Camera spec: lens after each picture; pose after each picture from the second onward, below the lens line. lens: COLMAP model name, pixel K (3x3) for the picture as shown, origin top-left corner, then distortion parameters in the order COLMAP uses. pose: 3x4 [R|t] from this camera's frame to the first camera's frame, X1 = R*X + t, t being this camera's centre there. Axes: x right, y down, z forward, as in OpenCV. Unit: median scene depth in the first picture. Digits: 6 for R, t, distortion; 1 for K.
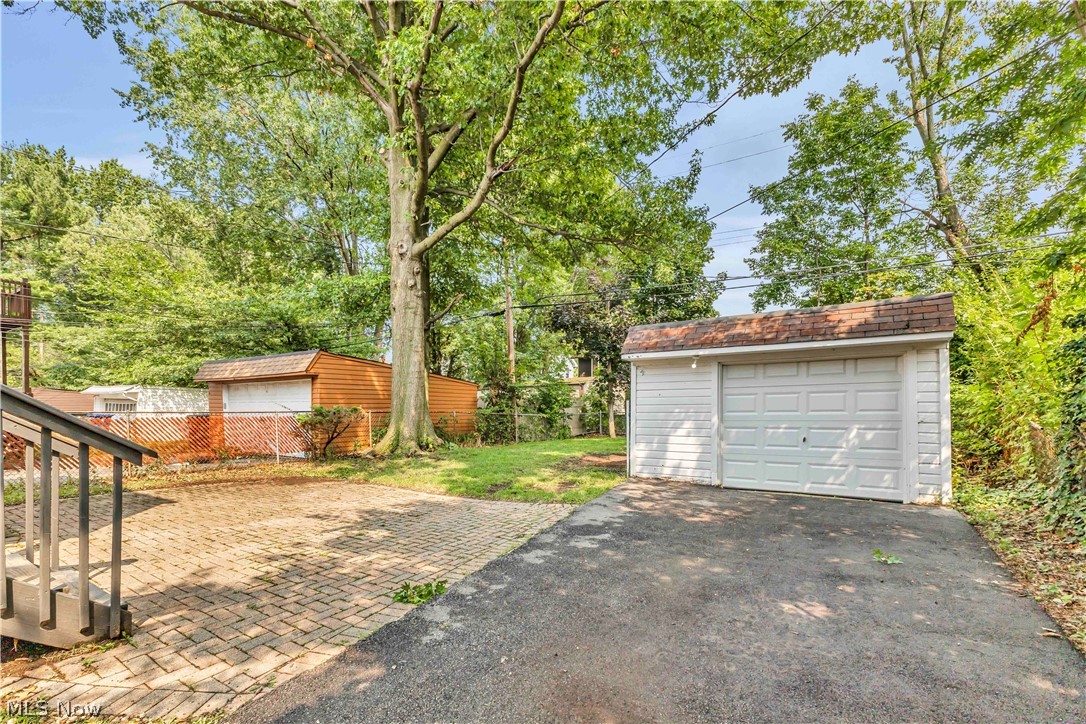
lens RADIAL K [[495.2, 0, 541.8], [0, 495.2, 413.4], [0, 0, 1]] dist [0.003521, 0.000312]
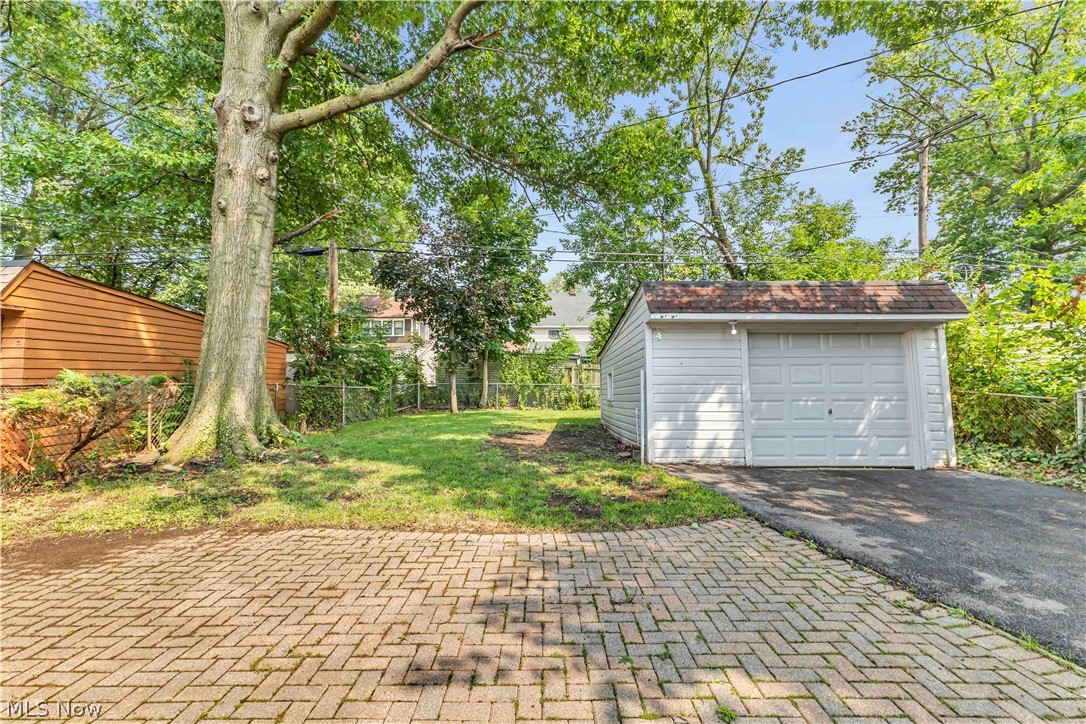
lens RADIAL K [[467.4, 0, 542.6], [0, 467.4, 364.8], [0, 0, 1]] dist [0.002458, -0.000022]
pose [[0.828762, 0.020444, 0.559227, -0.422141], [0.002449, 0.999190, -0.040157, -0.004653], [-0.559596, 0.034650, 0.828041, 0.478472]]
